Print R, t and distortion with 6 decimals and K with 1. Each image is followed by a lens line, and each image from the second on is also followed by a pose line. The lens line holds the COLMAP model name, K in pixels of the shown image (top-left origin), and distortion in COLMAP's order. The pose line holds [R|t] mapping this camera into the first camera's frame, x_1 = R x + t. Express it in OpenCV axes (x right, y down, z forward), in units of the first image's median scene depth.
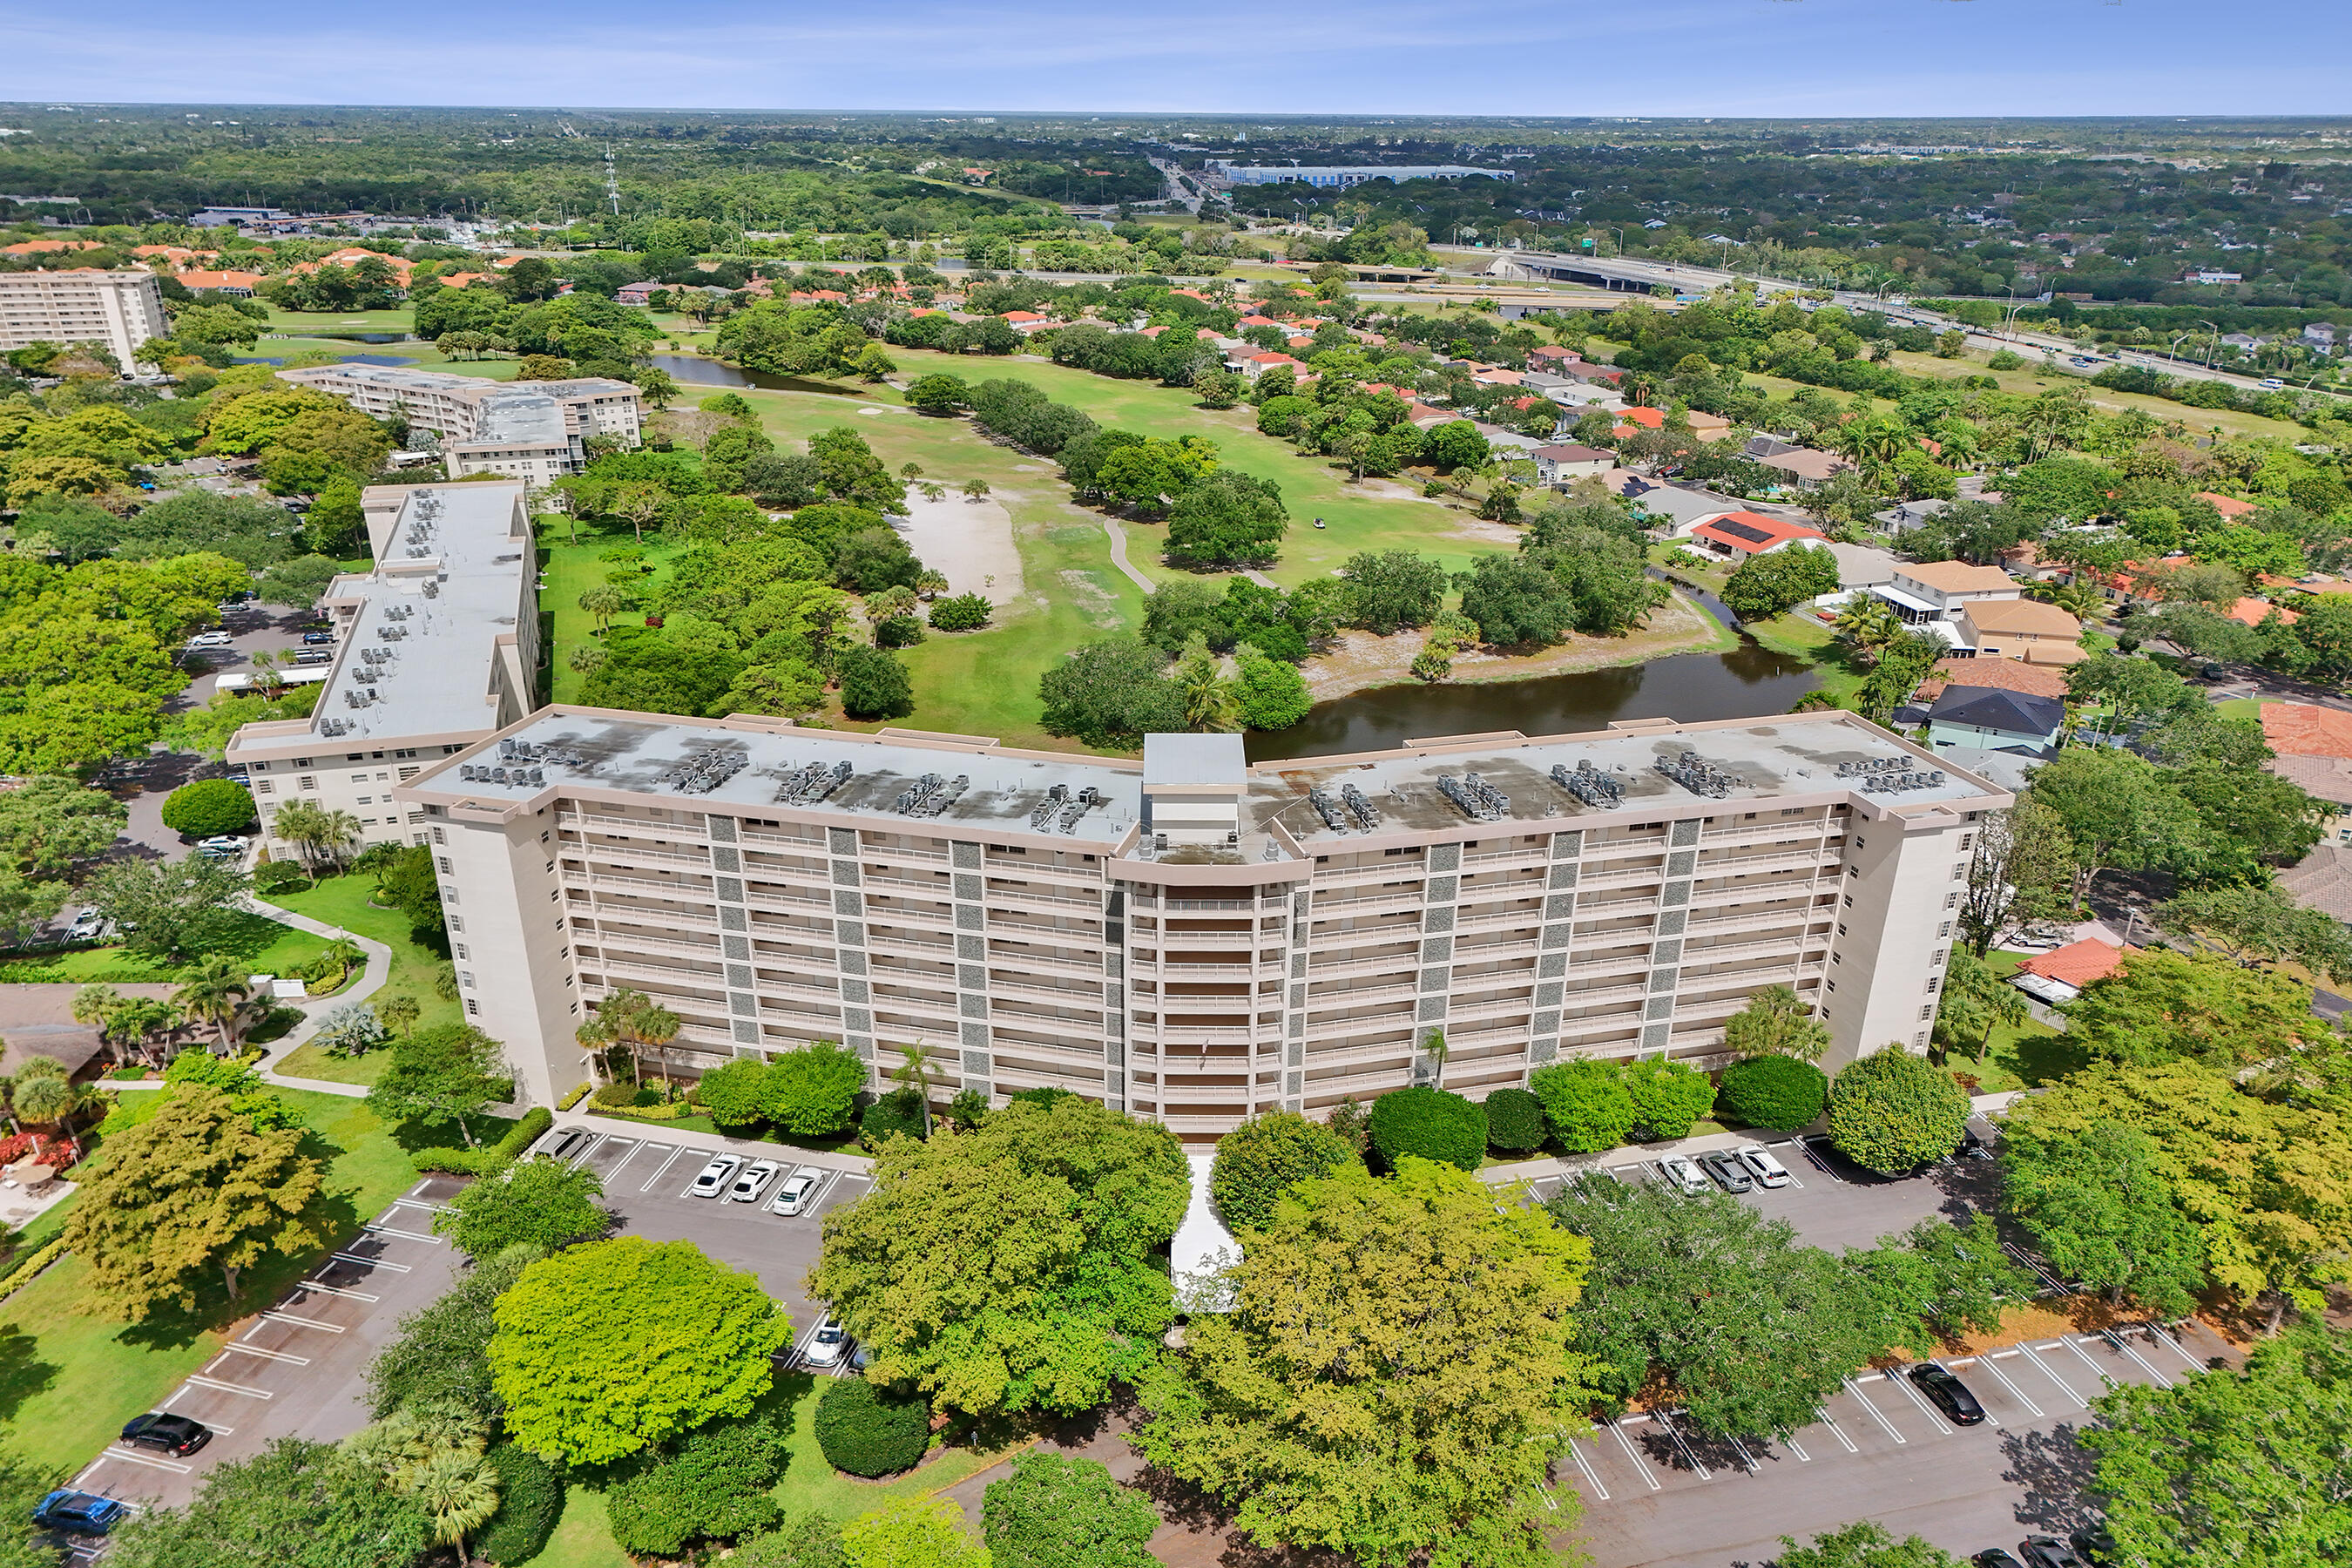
lens RADIAL K [[1686.8, 0, 1176.0], [0, 1686.8, 784.0], [0, 0, 1]] dist [0.043641, -0.044573]
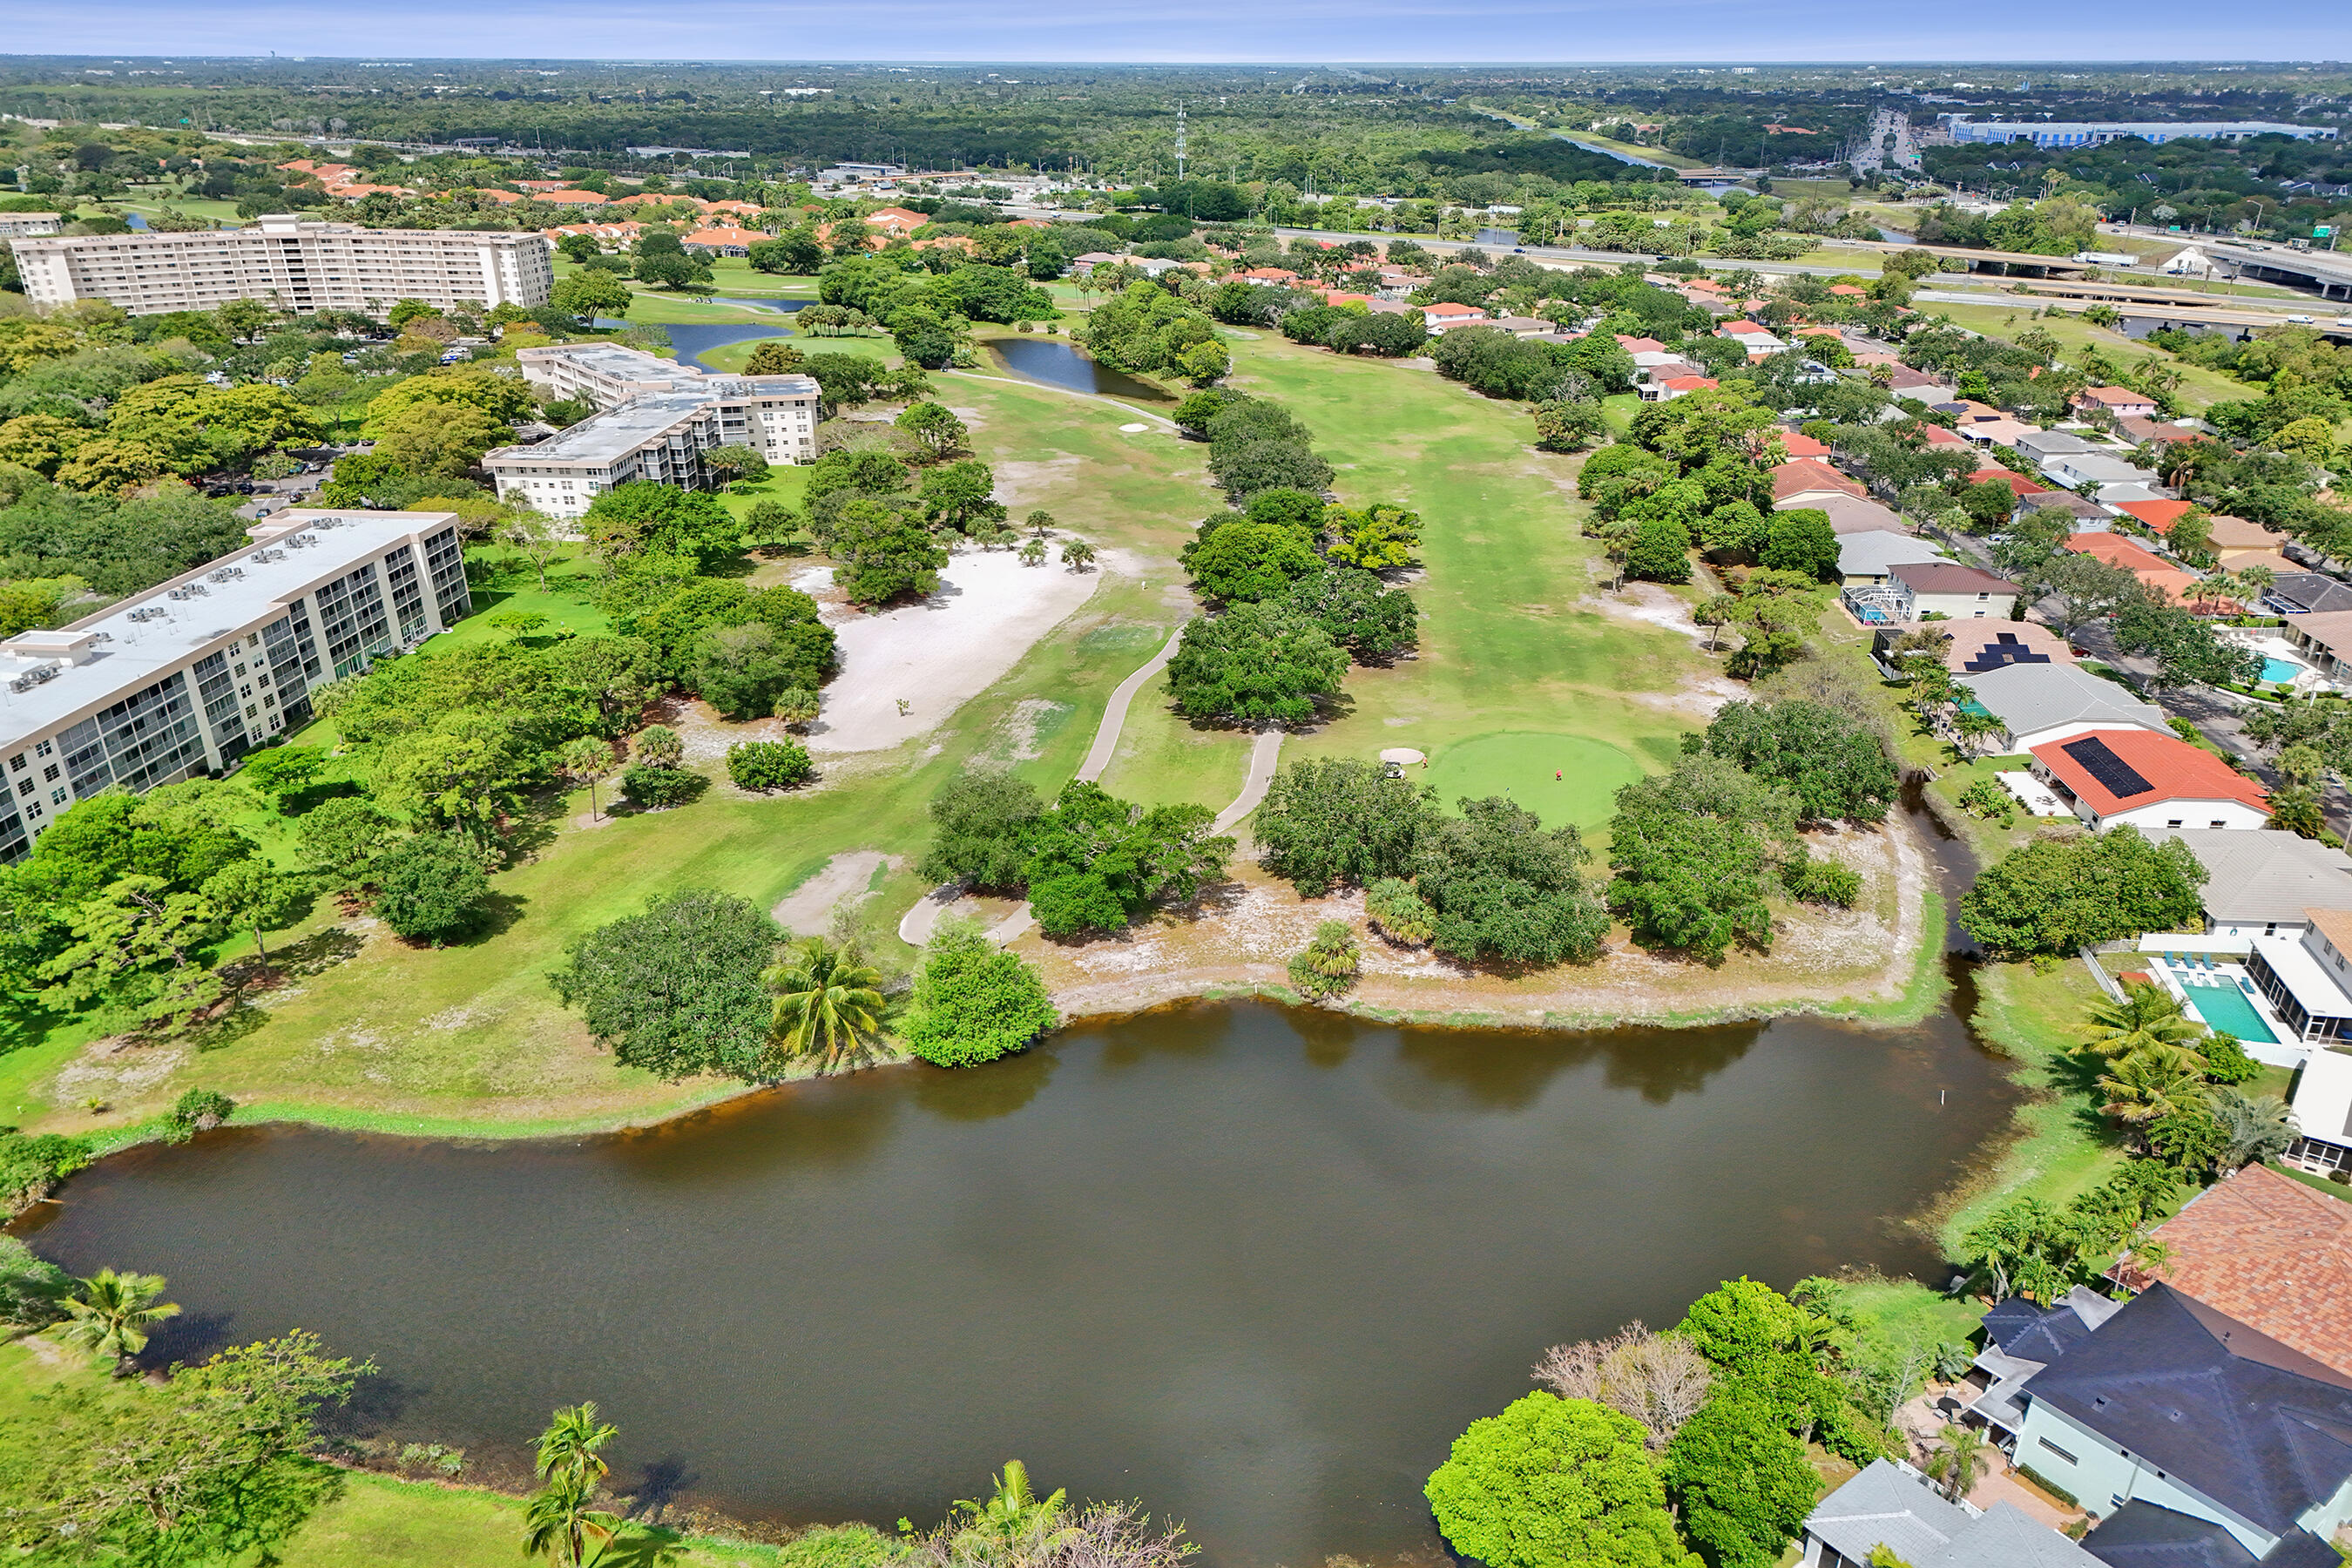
lens RADIAL K [[1723.8, 0, 1176.0], [0, 1723.8, 784.0], [0, 0, 1]] dist [0.054087, -0.049399]
pose [[0.924240, 0.140885, -0.354869, 0.288555], [-0.135497, 0.989965, 0.040127, -0.142757], [0.356961, 0.010997, 0.934054, 0.364549]]
